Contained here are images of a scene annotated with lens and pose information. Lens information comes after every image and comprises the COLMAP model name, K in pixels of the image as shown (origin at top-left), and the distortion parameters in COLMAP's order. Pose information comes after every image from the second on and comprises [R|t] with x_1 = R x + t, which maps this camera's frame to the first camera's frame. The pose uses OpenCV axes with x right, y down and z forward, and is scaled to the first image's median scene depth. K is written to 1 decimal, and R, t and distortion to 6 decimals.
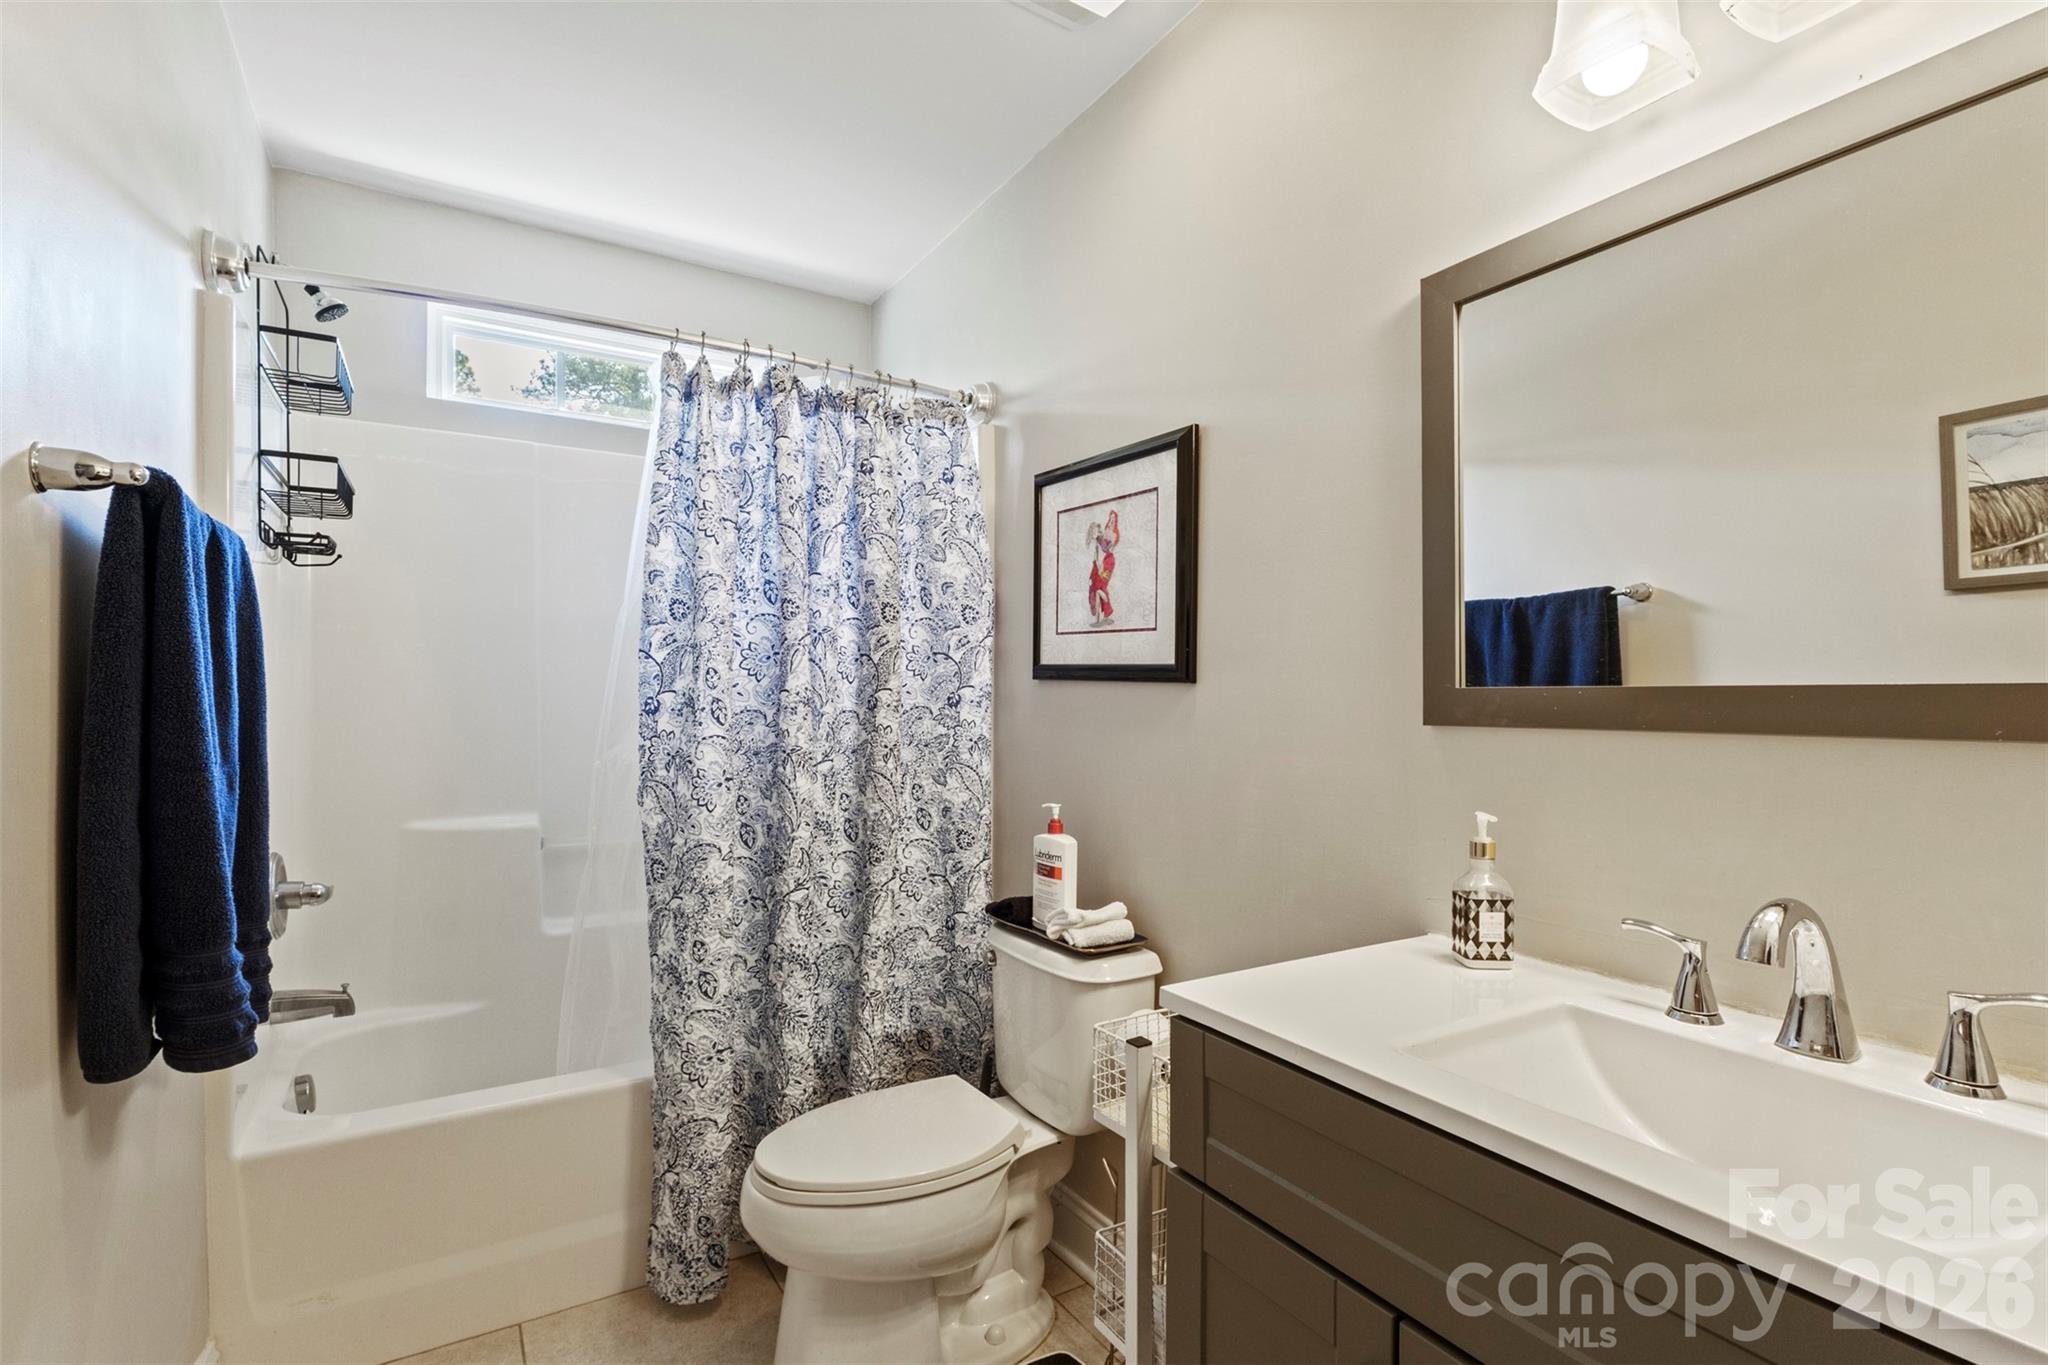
lens RADIAL K [[971.3, 0, 1009.9], [0, 971.3, 698.0], [0, 0, 1]] dist [0.003188, 0.002225]
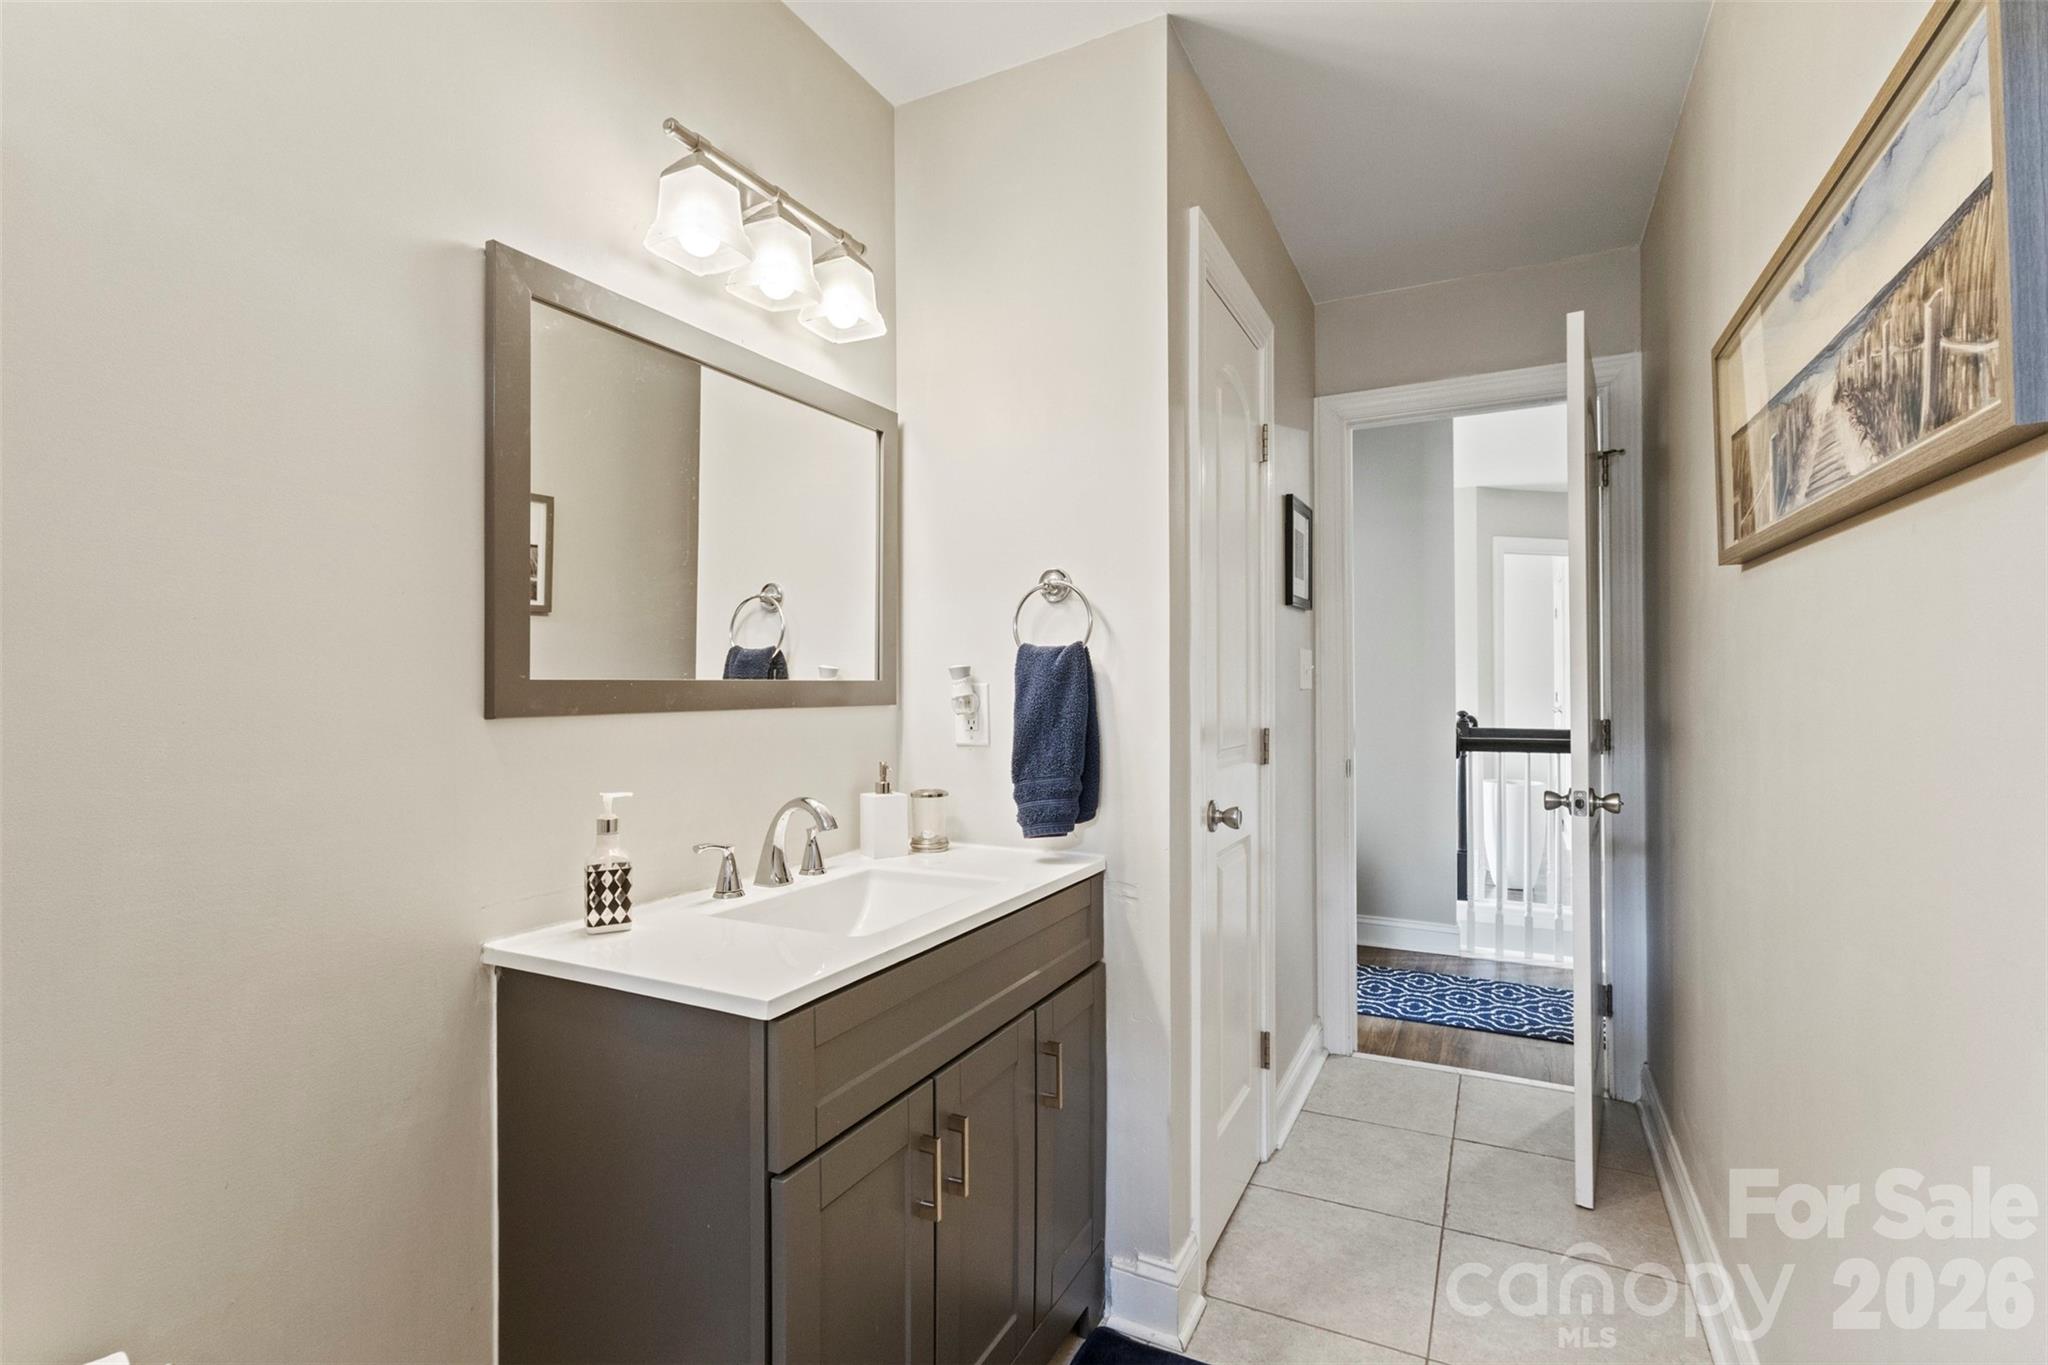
lens RADIAL K [[971.3, 0, 1009.8], [0, 971.3, 673.5], [0, 0, 1]] dist [0.003188, 0.002225]
pose [[-0.532599, 0.015287, 0.846230, -0.713251], [0.004392, 0.999873, -0.015298, 0.001559], [-0.846356, -0.004431, -0.532599, 1.221699]]
